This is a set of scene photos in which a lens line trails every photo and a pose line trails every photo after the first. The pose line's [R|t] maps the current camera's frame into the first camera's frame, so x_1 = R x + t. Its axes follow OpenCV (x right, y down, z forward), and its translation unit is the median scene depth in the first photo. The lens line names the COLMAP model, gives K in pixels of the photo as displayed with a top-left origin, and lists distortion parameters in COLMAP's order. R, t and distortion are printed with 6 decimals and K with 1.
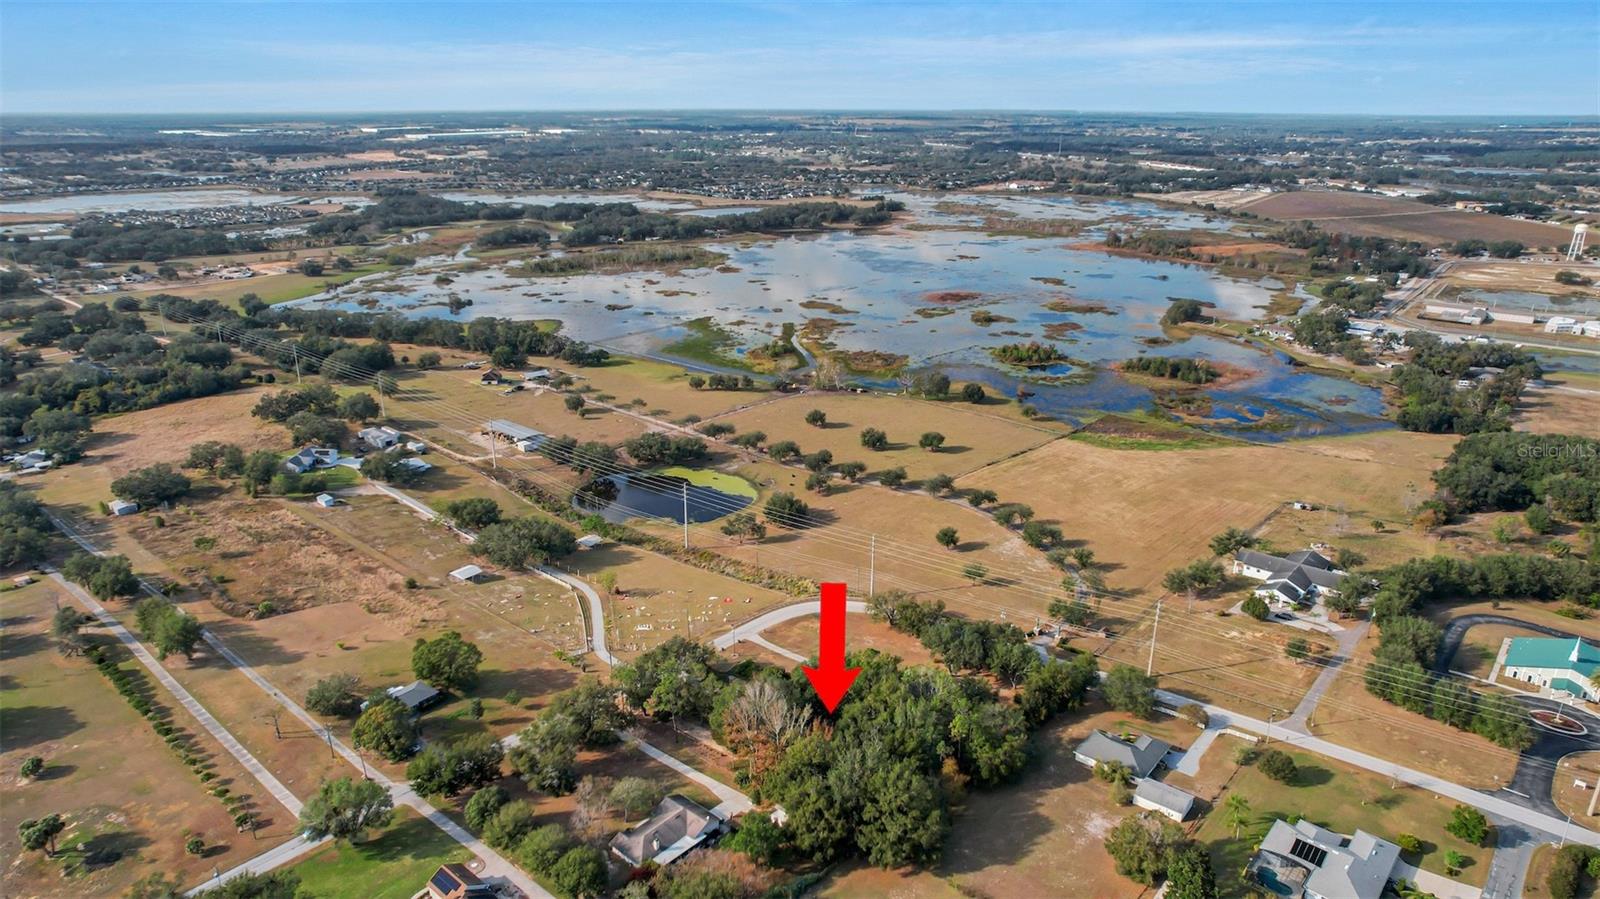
lens RADIAL K [[1015.0, 0, 800.0], [0, 1015.0, 449.5], [0, 0, 1]] dist [-0.076356, 0.060165]
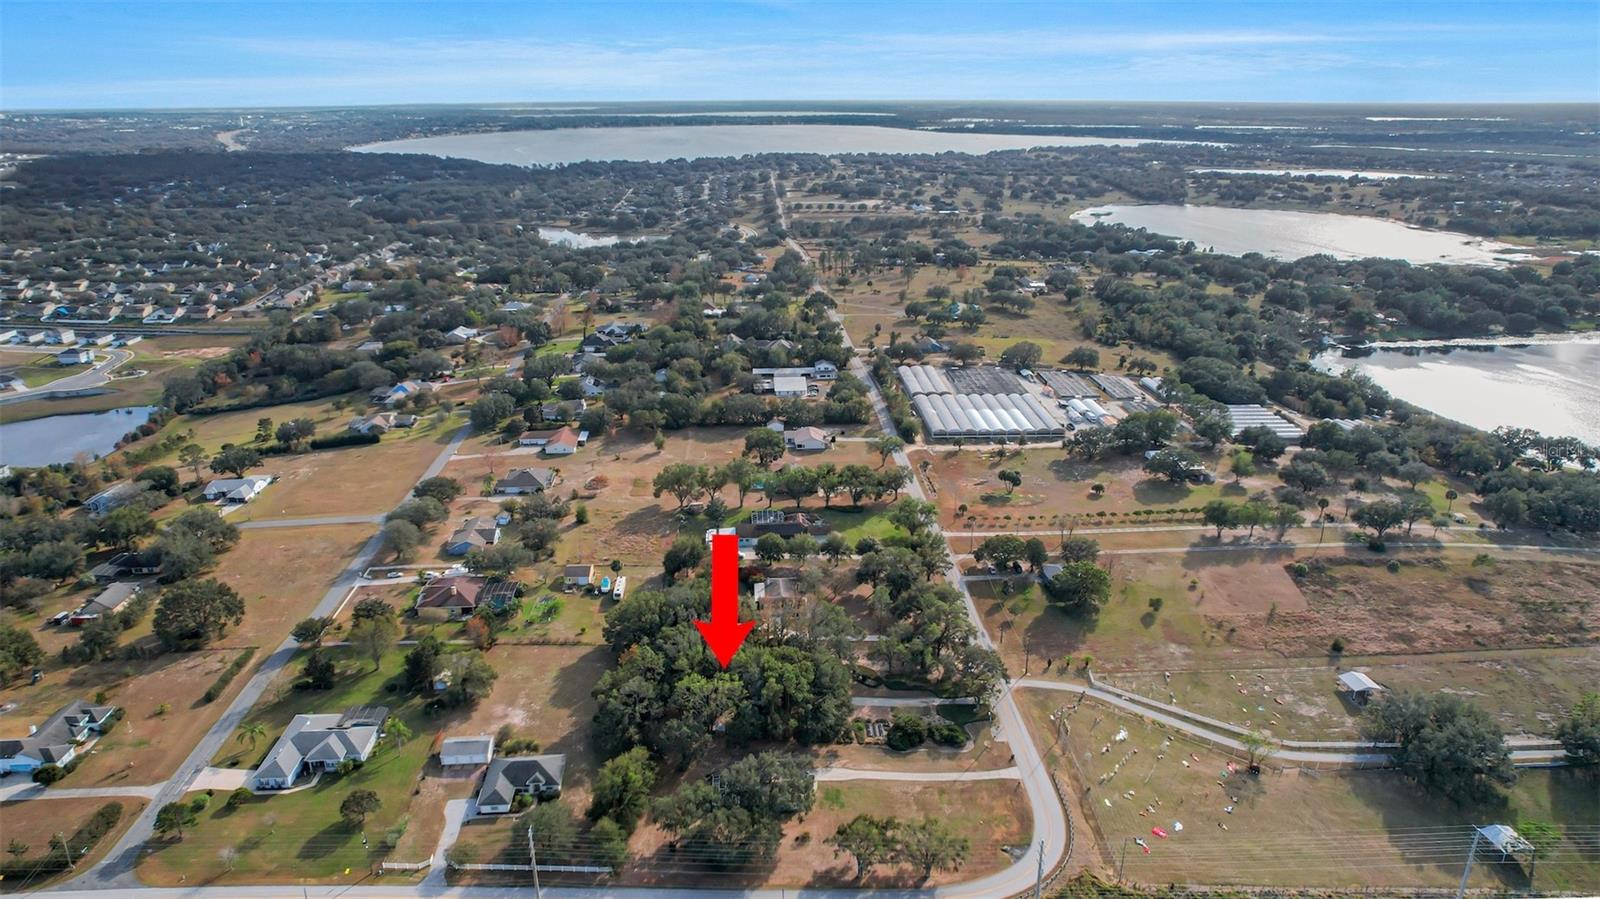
lens RADIAL K [[1015.0, 0, 800.0], [0, 1015.0, 449.5], [0, 0, 1]] dist [-0.076356, 0.060165]
pose [[-0.720086, 0.229673, -0.654772, 0.302566], [-0.222442, 0.817423, 0.531356, -0.228319], [0.657264, 0.528271, -0.537525, 0.671504]]
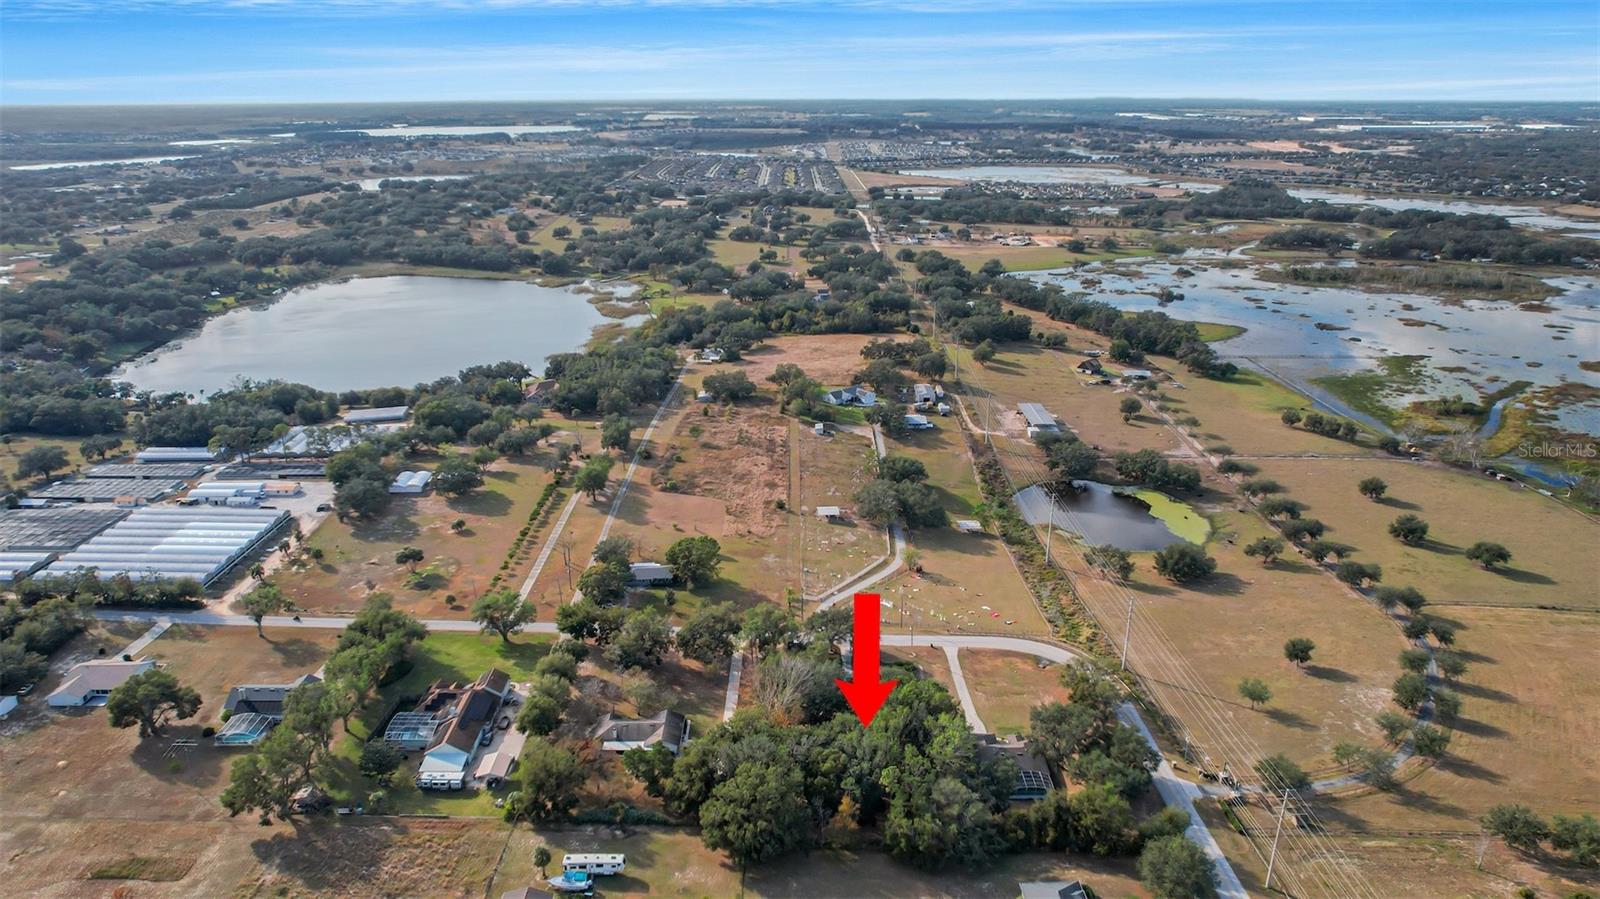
lens RADIAL K [[1015.0, 0, 800.0], [0, 1015.0, 449.5], [0, 0, 1]] dist [-0.076356, 0.060165]
pose [[0.658704, 0.247162, -0.710648, 0.265947], [-0.238835, 0.964343, 0.114020, -0.040671], [0.713489, 0.094622, 0.694247, 0.104530]]
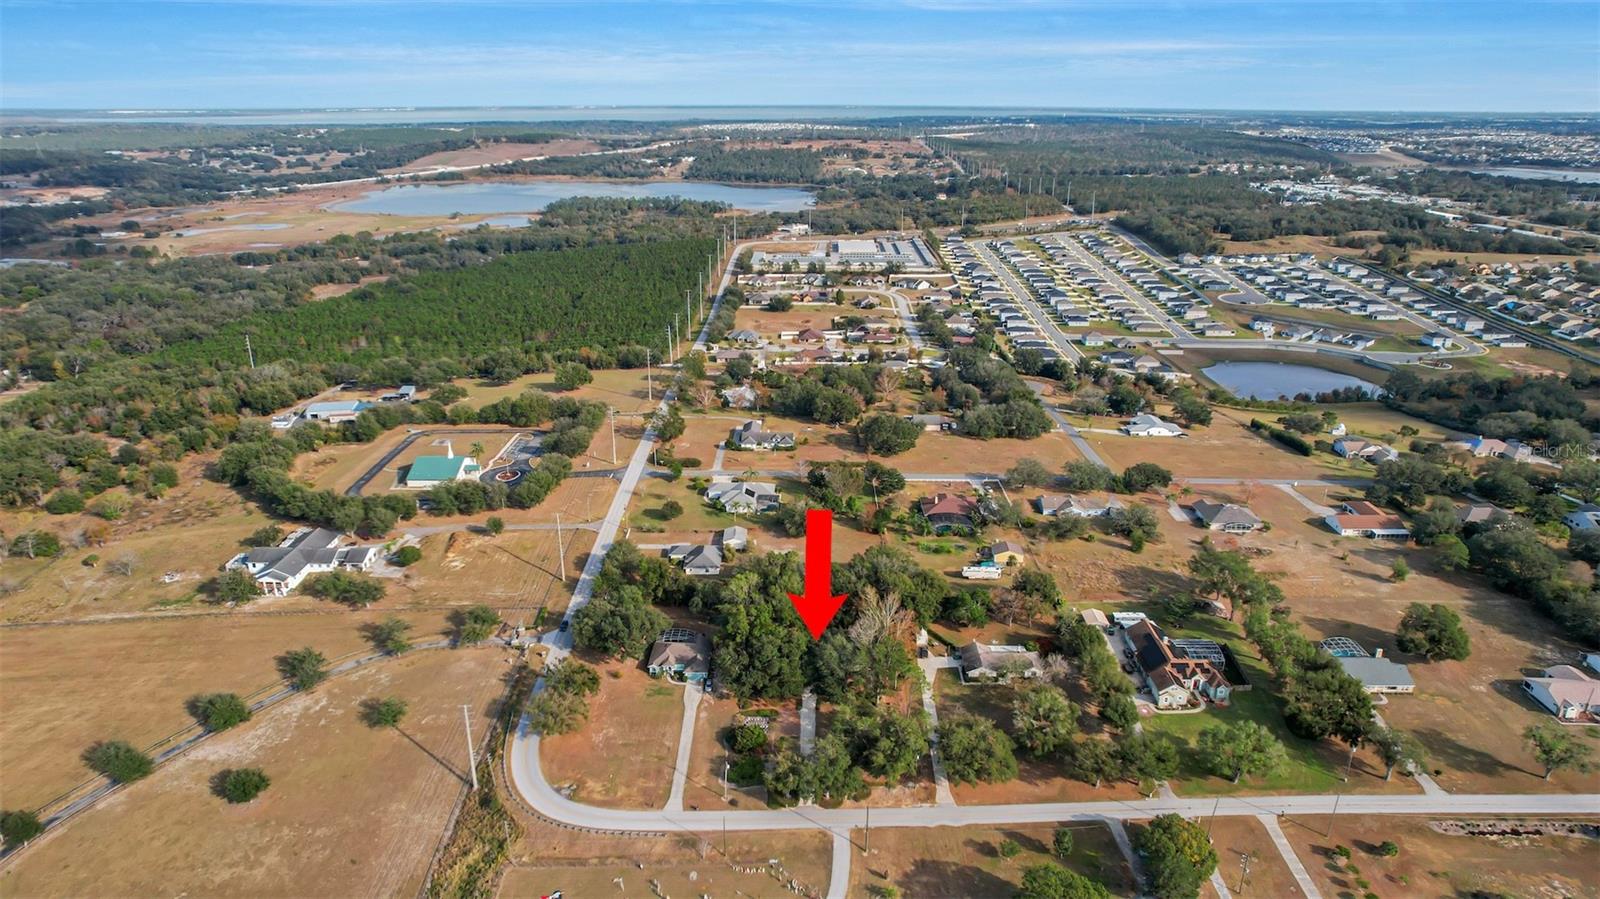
lens RADIAL K [[1015.0, 0, 800.0], [0, 1015.0, 449.5], [0, 0, 1]] dist [-0.076356, 0.060165]
pose [[-0.649692, -0.258478, 0.714905, -0.316743], [0.238247, 0.823811, 0.514367, -0.222101], [-0.721899, 0.504504, -0.473642, 0.655475]]
